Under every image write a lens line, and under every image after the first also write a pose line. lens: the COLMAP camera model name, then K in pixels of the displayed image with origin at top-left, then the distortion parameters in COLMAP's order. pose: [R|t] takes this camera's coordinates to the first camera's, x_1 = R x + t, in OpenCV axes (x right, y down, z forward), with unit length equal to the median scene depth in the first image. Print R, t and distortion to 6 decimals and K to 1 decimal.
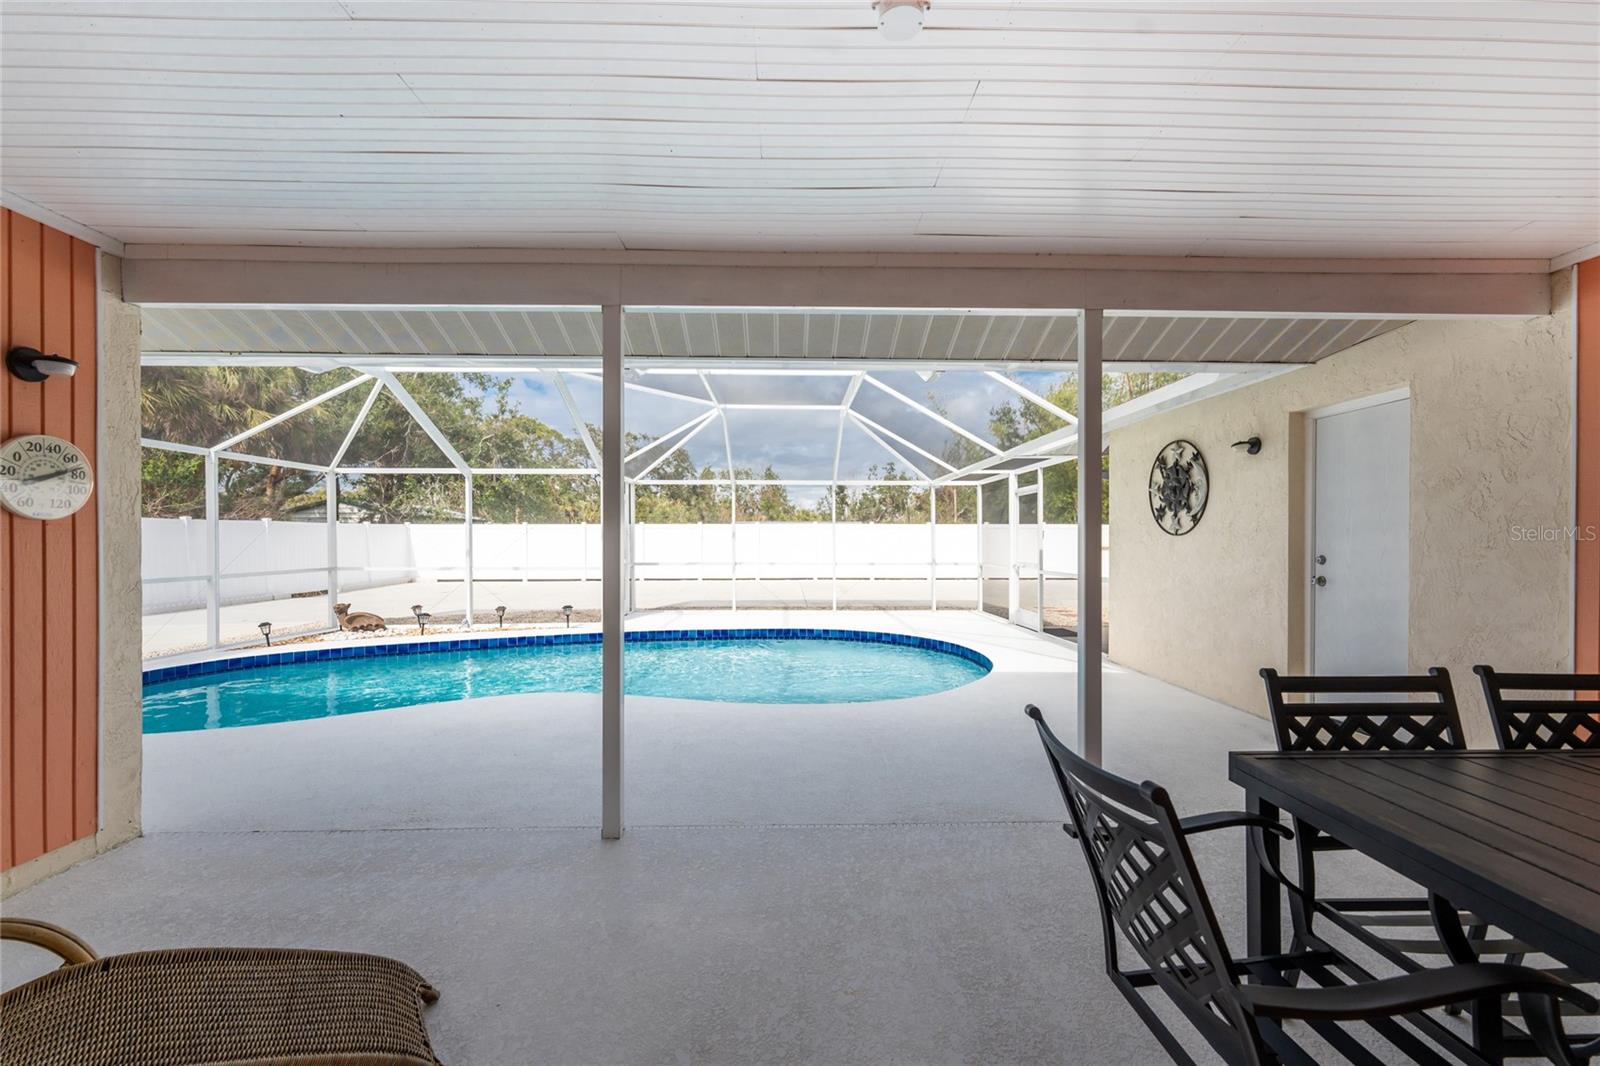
lens RADIAL K [[643.2, 0, 797.3], [0, 643.2, 539.7], [0, 0, 1]] dist [-0.001084, 0.000026]
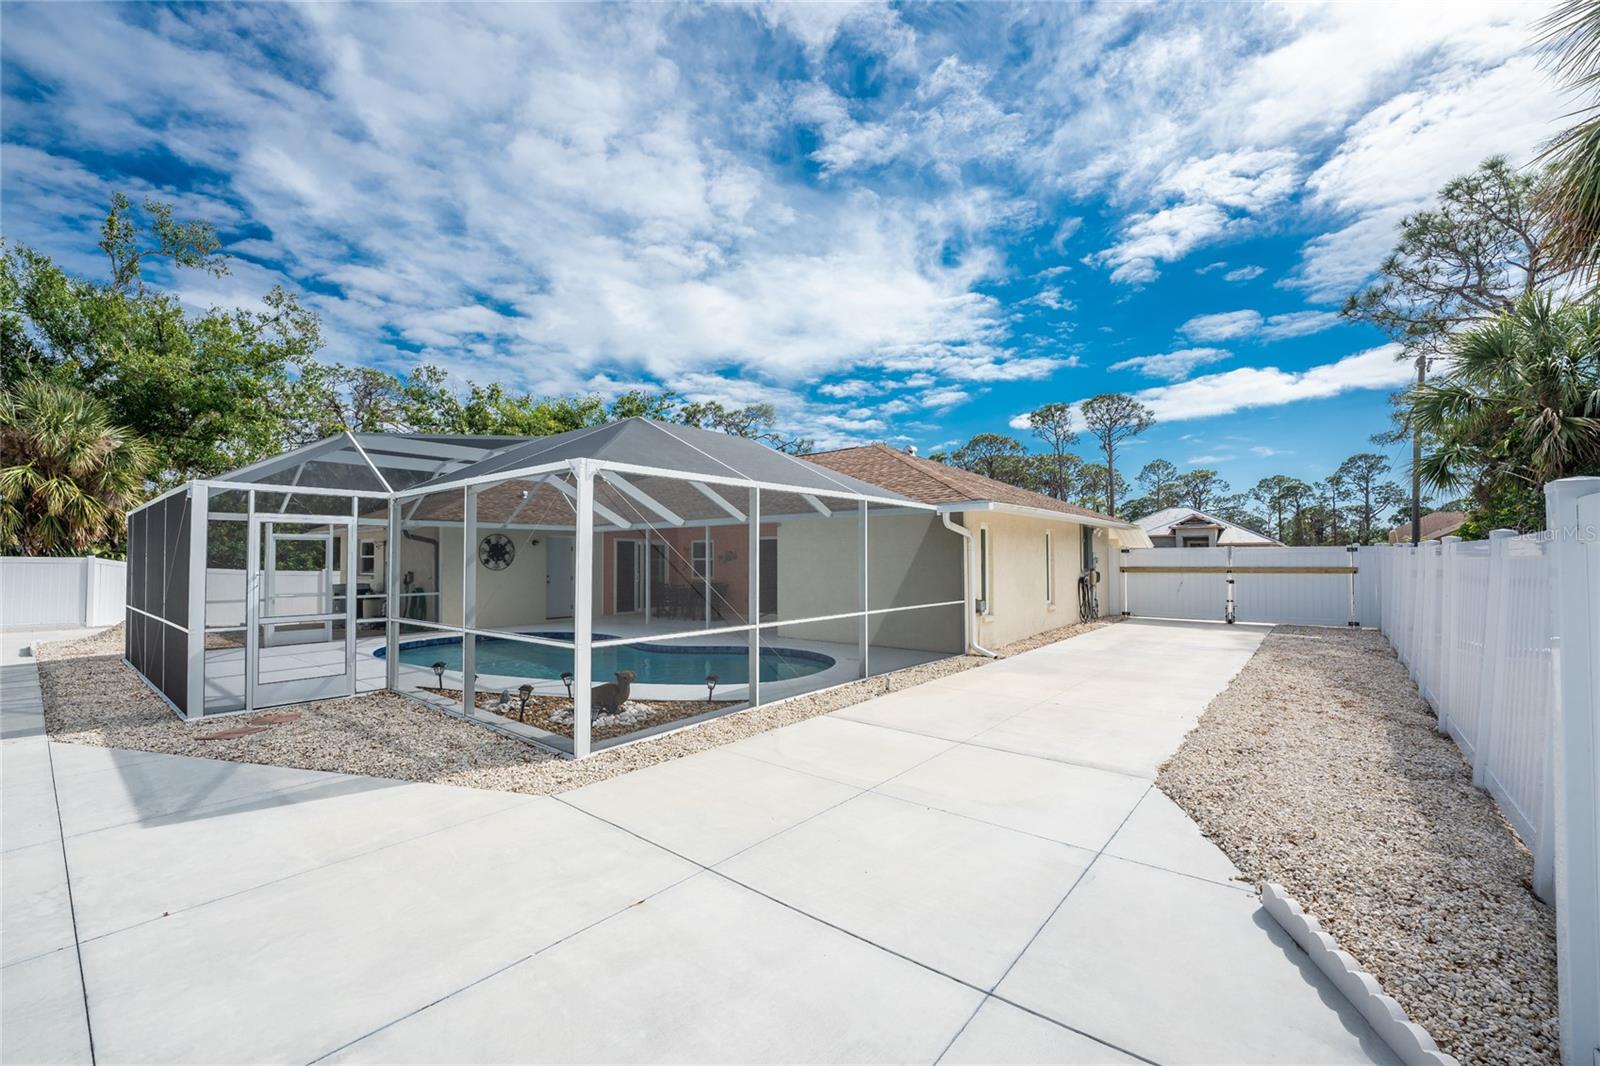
lens RADIAL K [[651.4, 0, 795.3], [0, 651.4, 534.9], [0, 0, 1]] dist [-0.021370, 0.000272]
pose [[-0.749540, 0.026467, 0.661430, -1.401233], [0.003849, 0.999358, -0.035628, -0.035126], [-0.661948, -0.024159, -0.749160, 1.476205]]
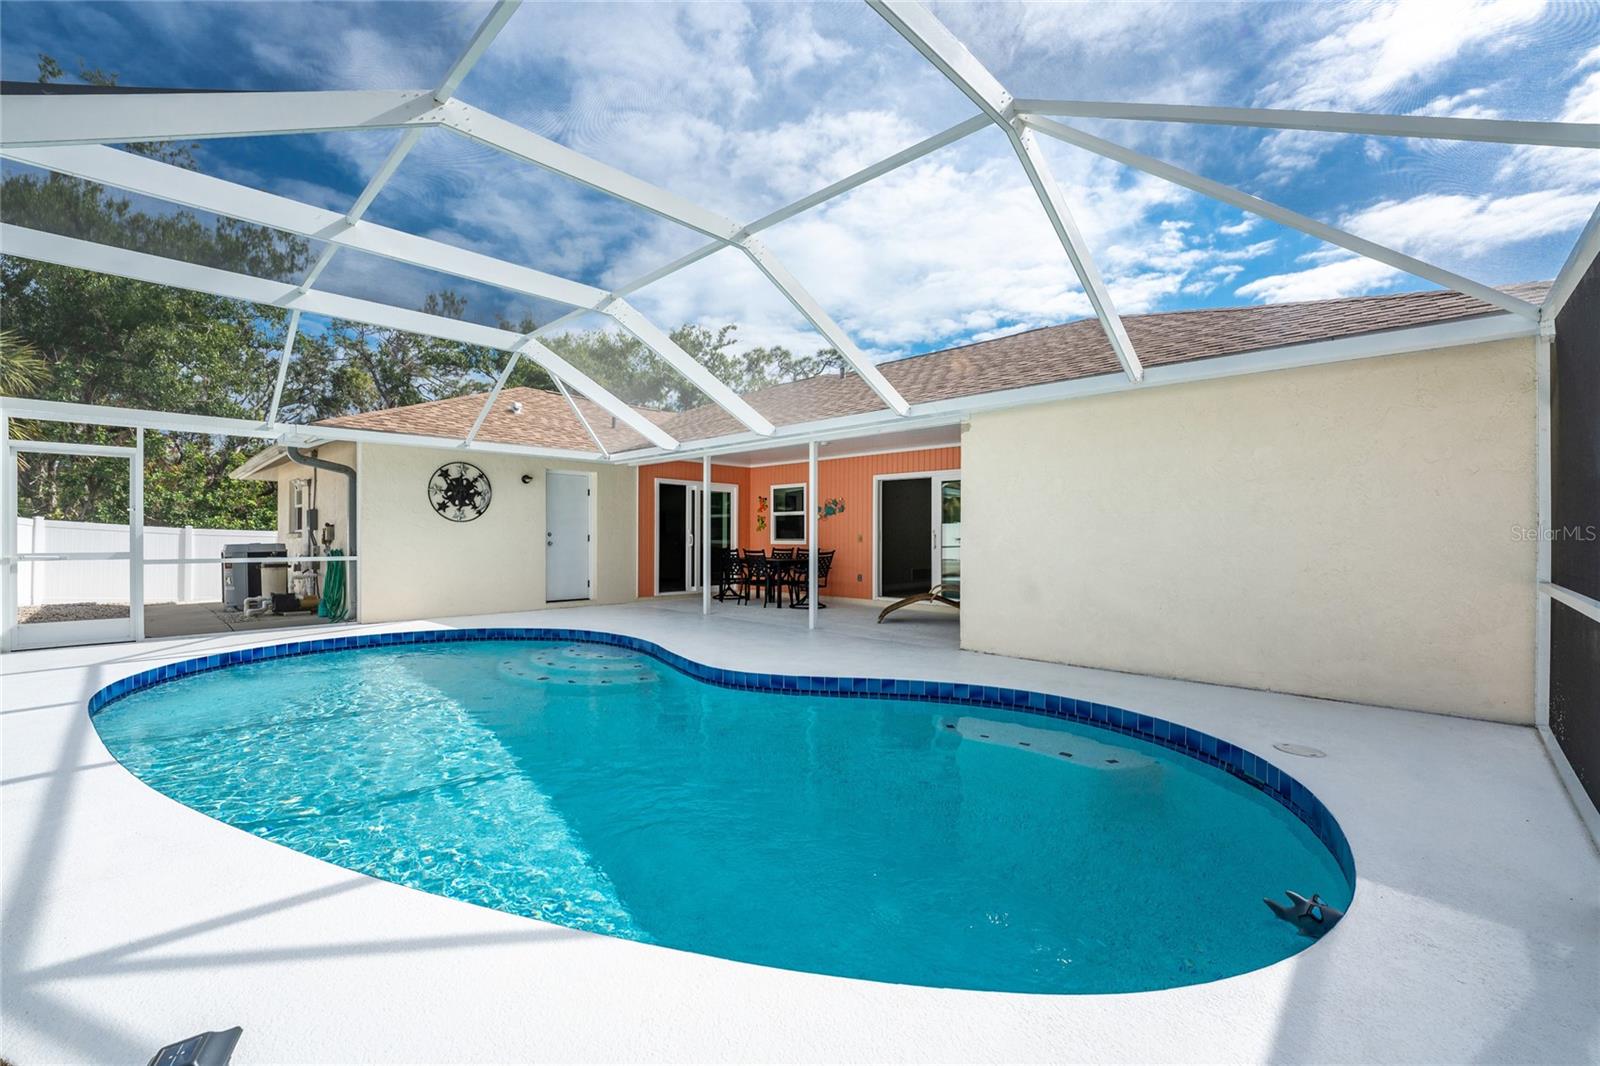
lens RADIAL K [[651.4, 0, 795.3], [0, 651.4, 534.9], [0, 0, 1]] dist [-0.021370, 0.000272]
pose [[-0.691425, -0.002234, 0.722445, -0.767287], [-0.003051, 0.999995, 0.000173, 0.015185], [-0.722442, -0.002084, -0.691428, 1.023285]]
